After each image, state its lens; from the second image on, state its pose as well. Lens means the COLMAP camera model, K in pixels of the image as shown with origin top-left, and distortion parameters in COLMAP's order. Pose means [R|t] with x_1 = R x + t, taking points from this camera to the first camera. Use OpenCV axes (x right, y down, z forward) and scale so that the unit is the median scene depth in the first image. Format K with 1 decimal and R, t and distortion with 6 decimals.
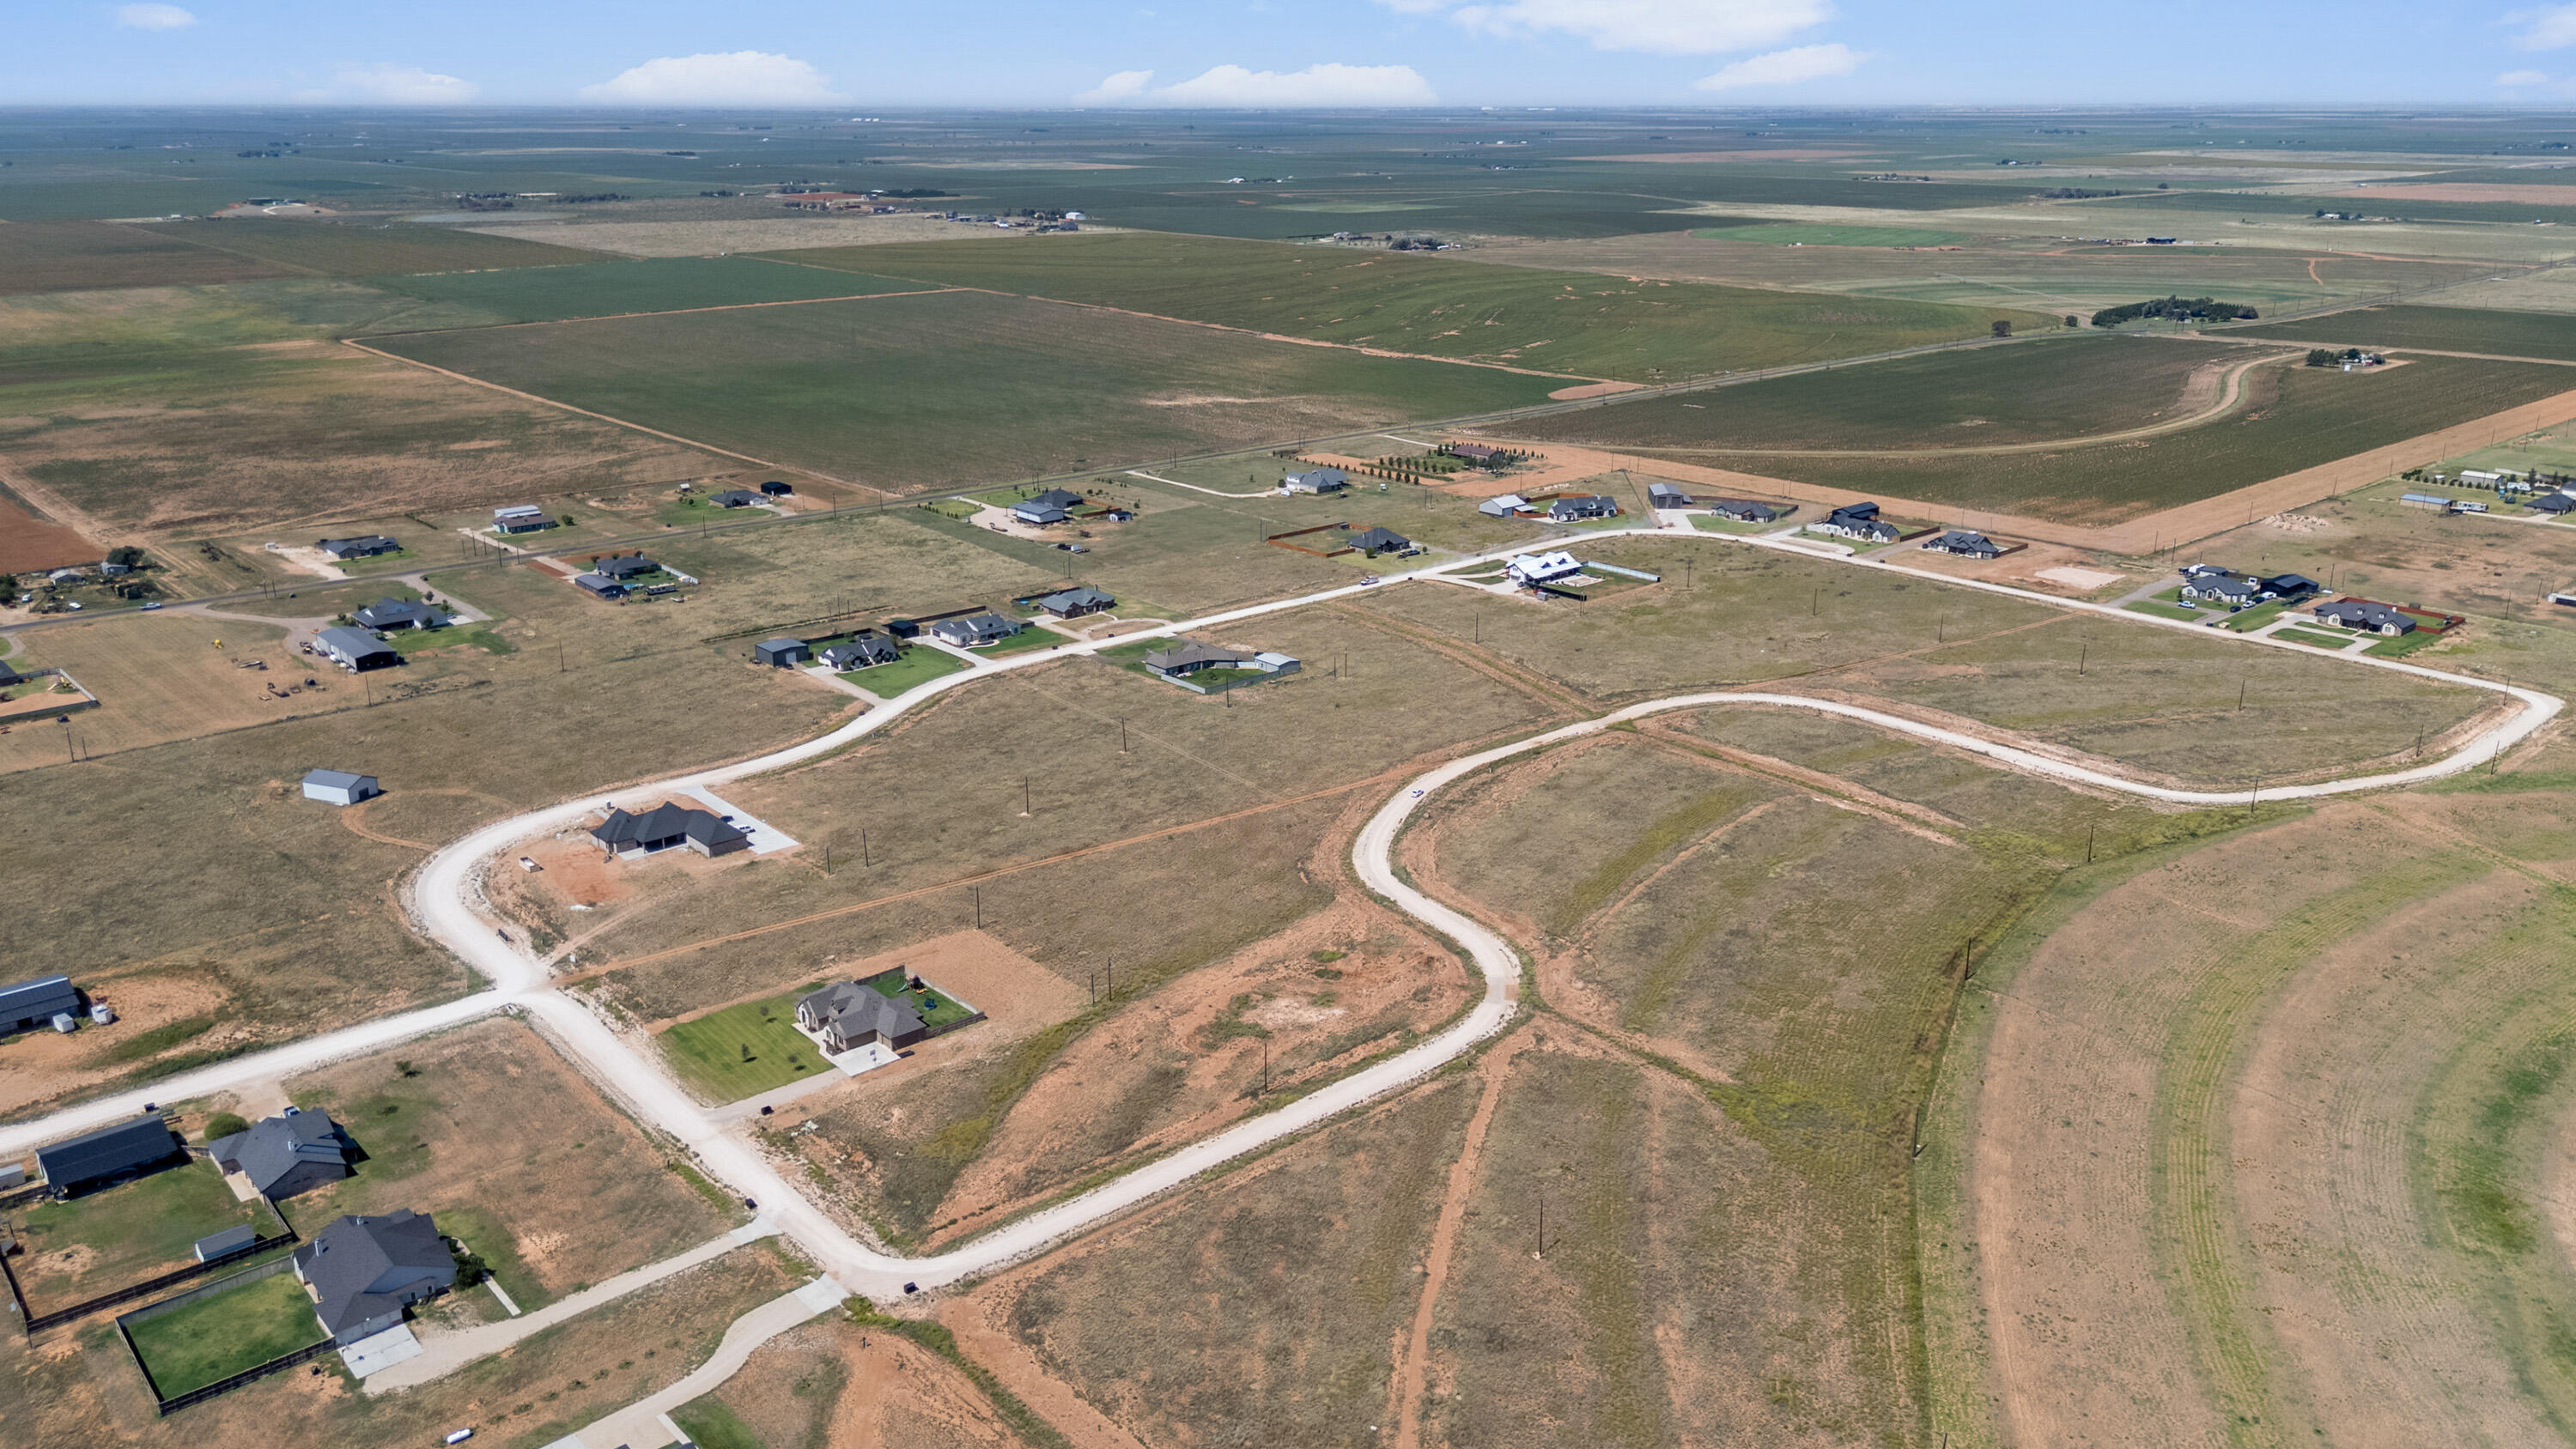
lens RADIAL K [[1905.5, 0, 1275.6], [0, 1905.5, 723.1], [0, 0, 1]] dist [0.100475, -0.132517]
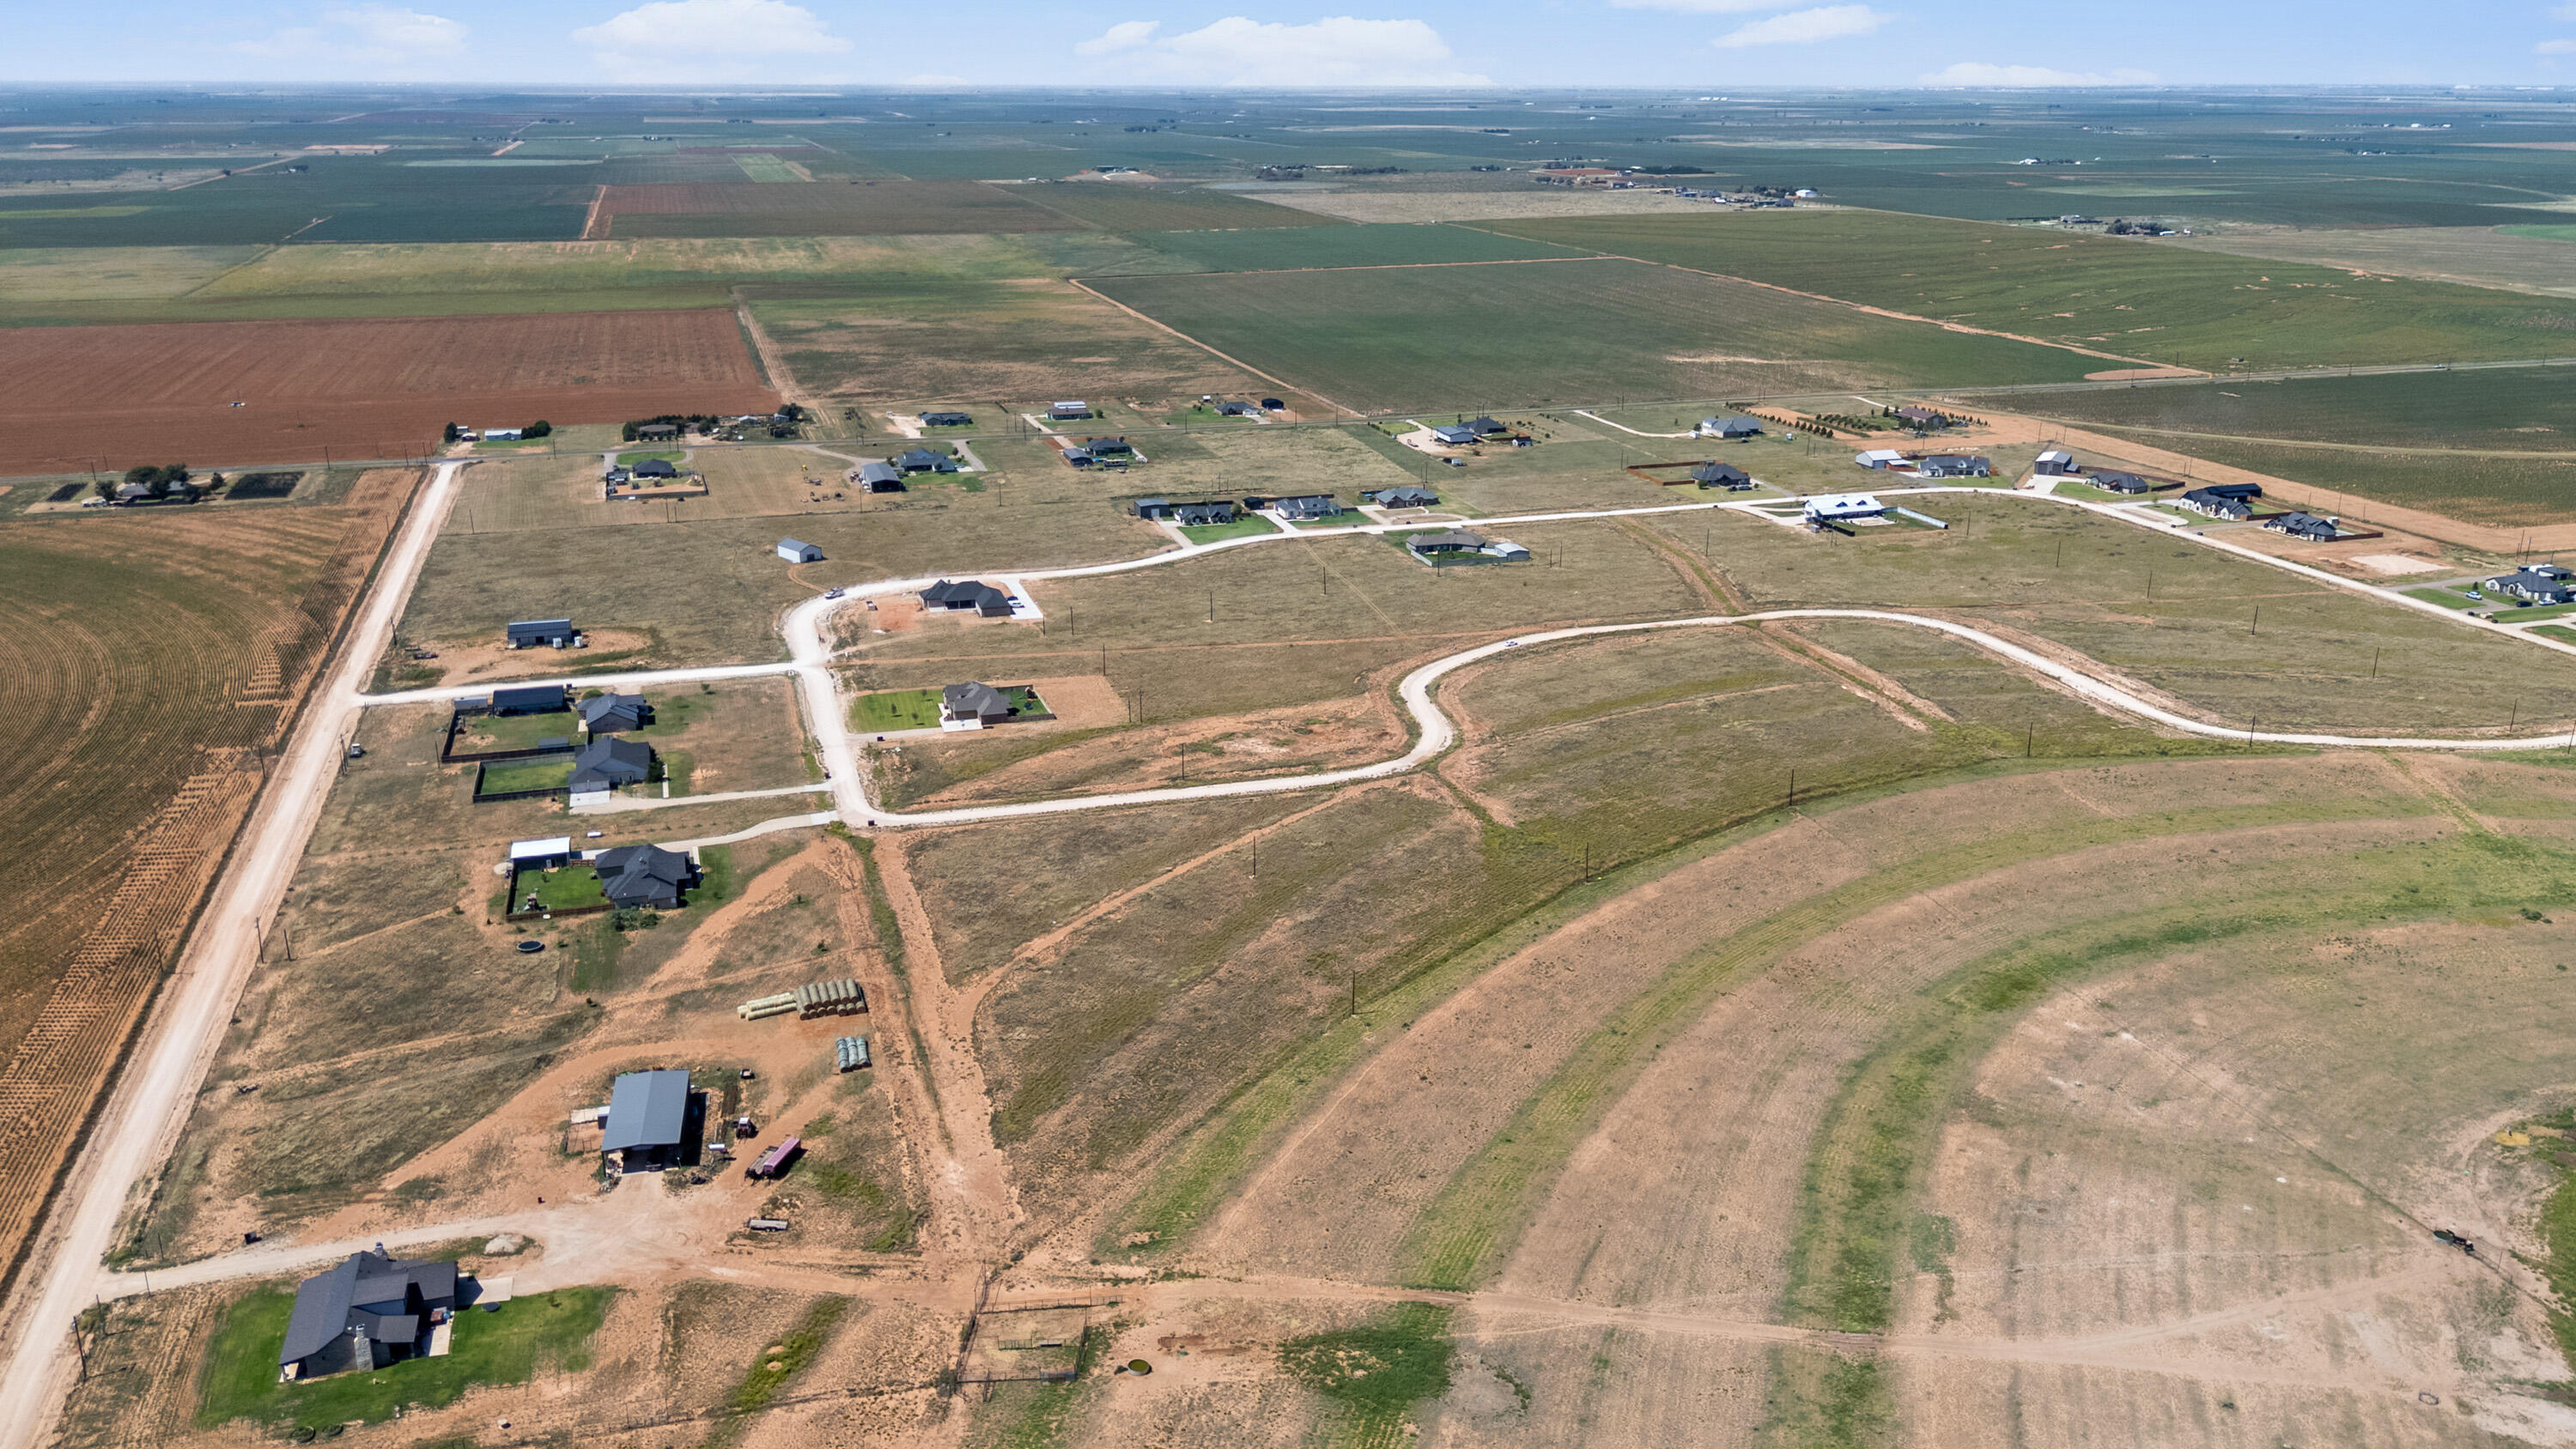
lens RADIAL K [[1946.4, 0, 1280.5], [0, 1946.4, 726.2], [0, 0, 1]] dist [0.093055, -0.124529]
pose [[0.913220, 0.131641, -0.385616, 0.356238], [-0.129540, 0.991072, 0.031554, 0.057453], [0.386327, 0.021137, 0.922120, -0.177324]]
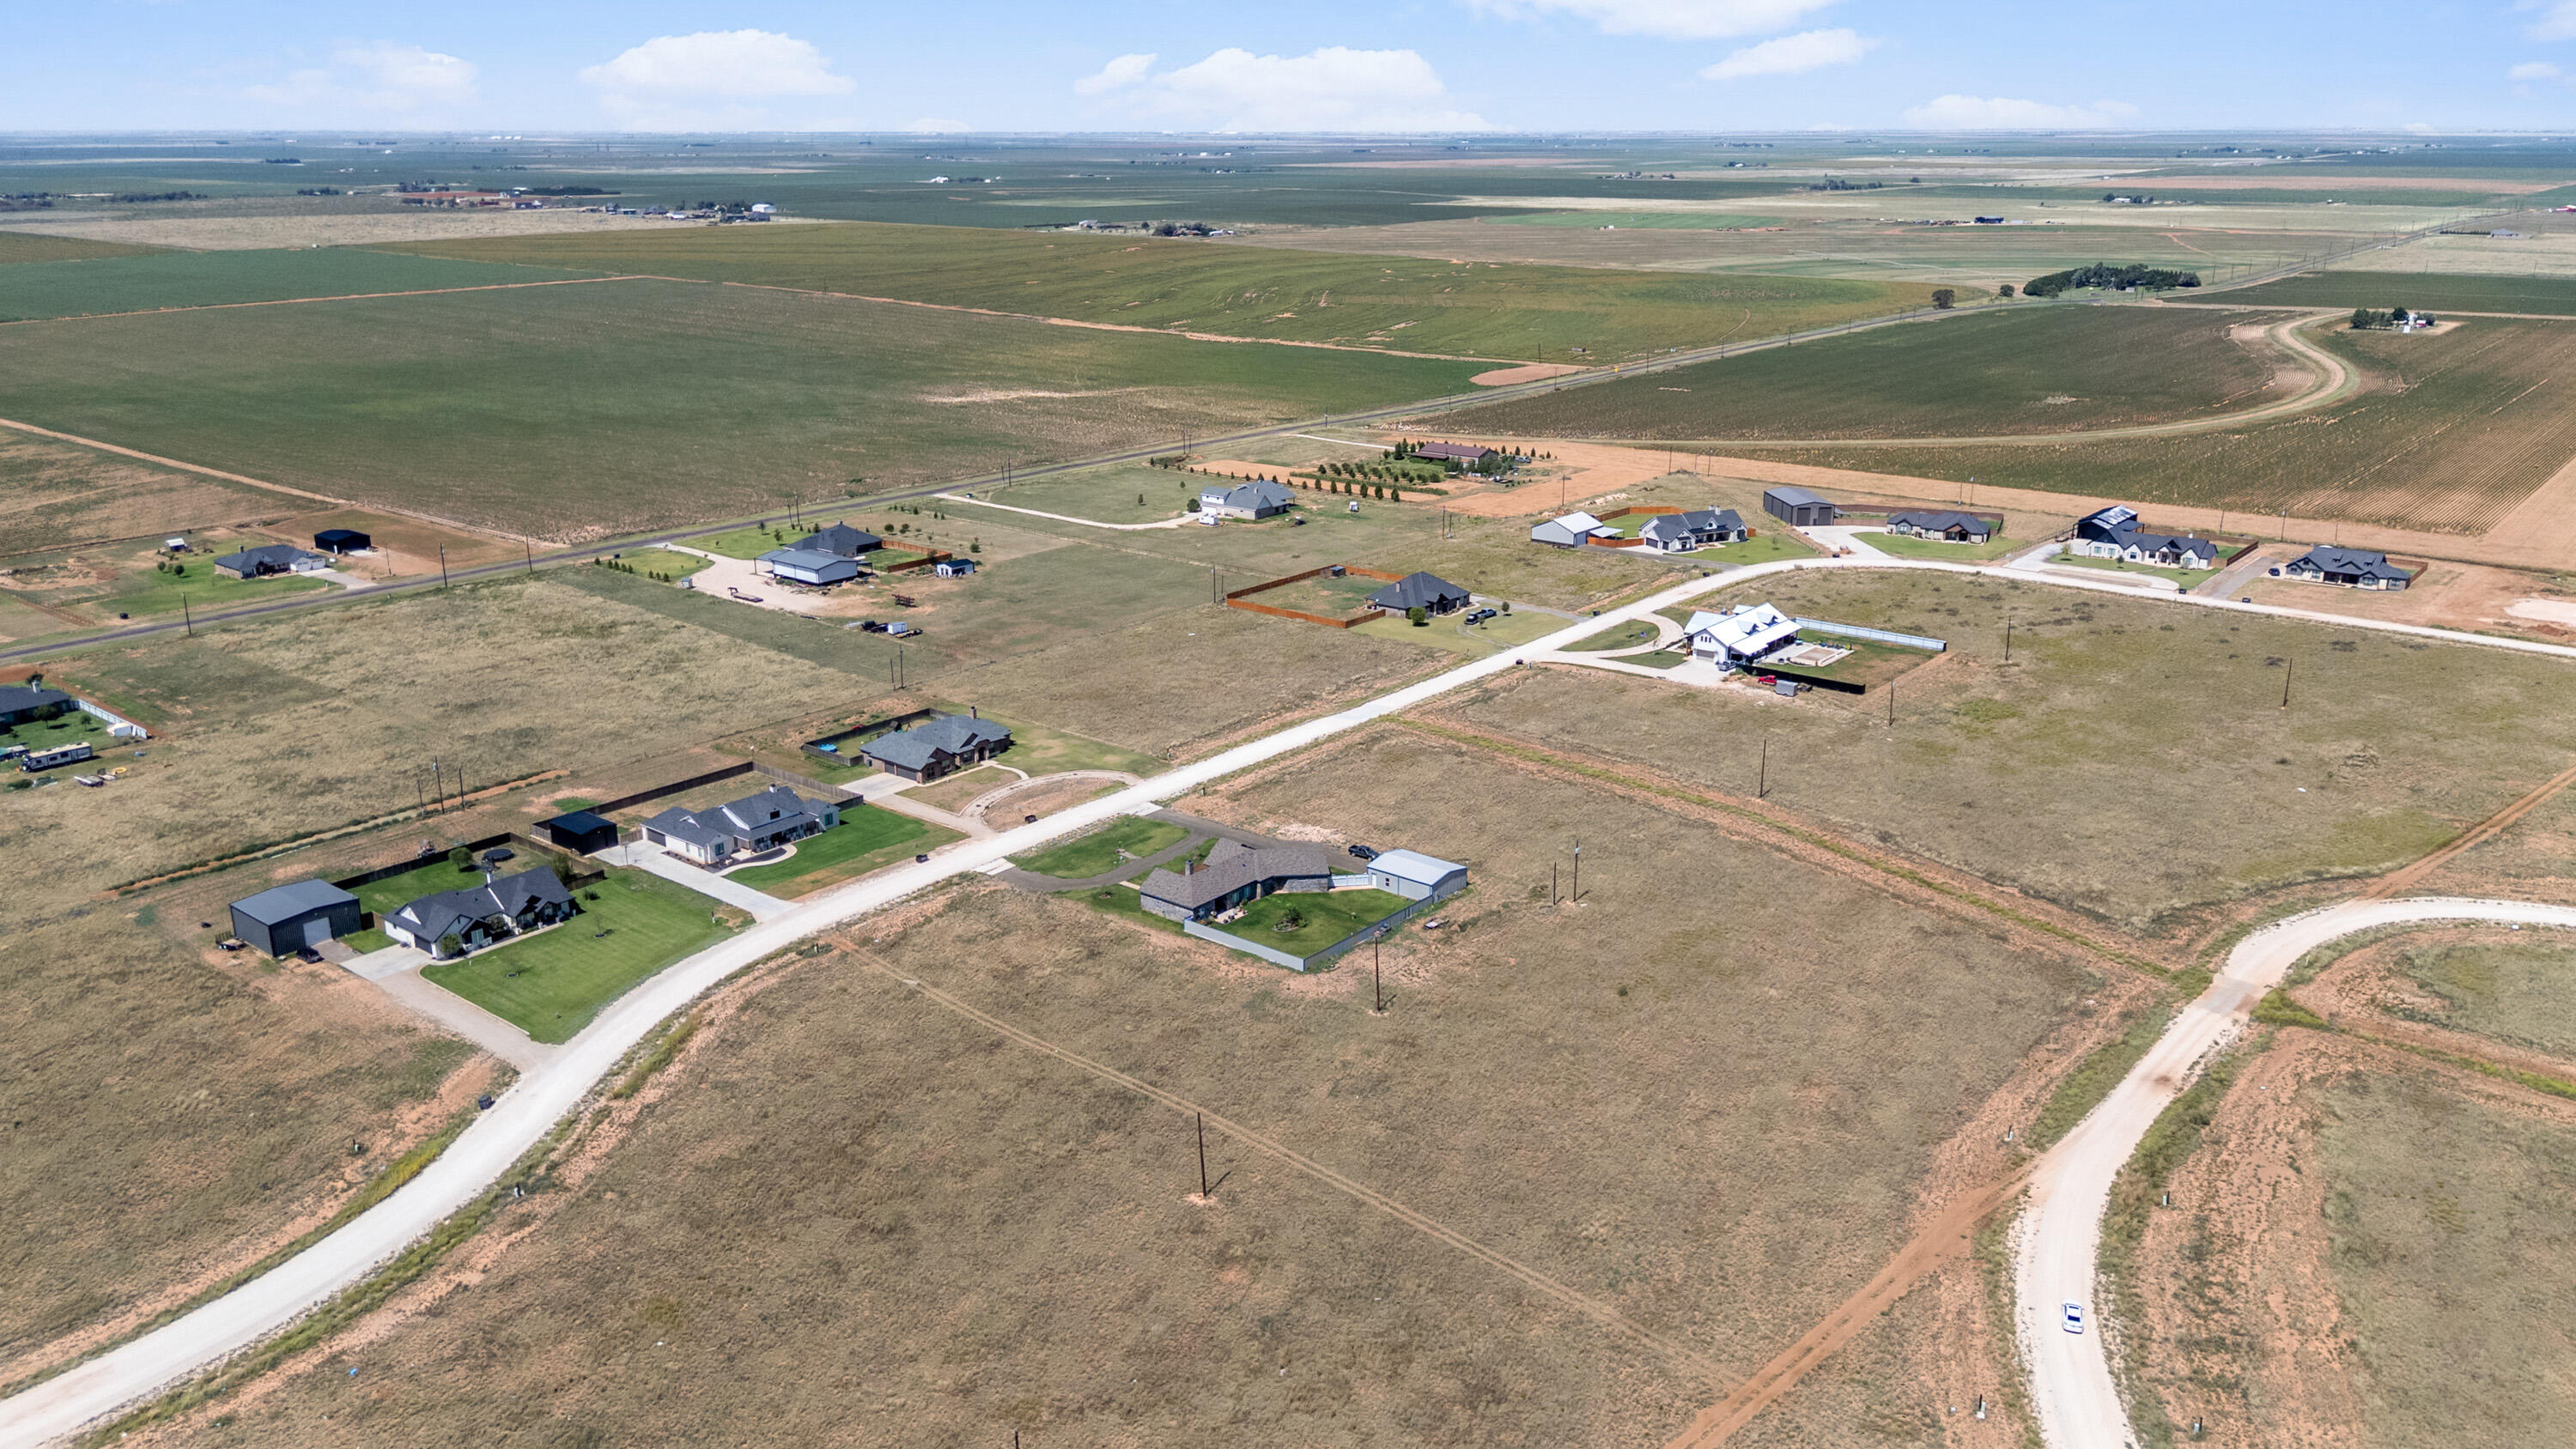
lens RADIAL K [[1941.3, 0, 1278.0], [0, 1941.3, 683.8], [0, 0, 1]] dist [0.083795, -0.097490]
pose [[0.987045, -0.045234, 0.153934, -0.106170], [0.050718, 0.998204, -0.031880, -0.065962], [-0.152216, 0.039274, 0.987567, 0.534952]]
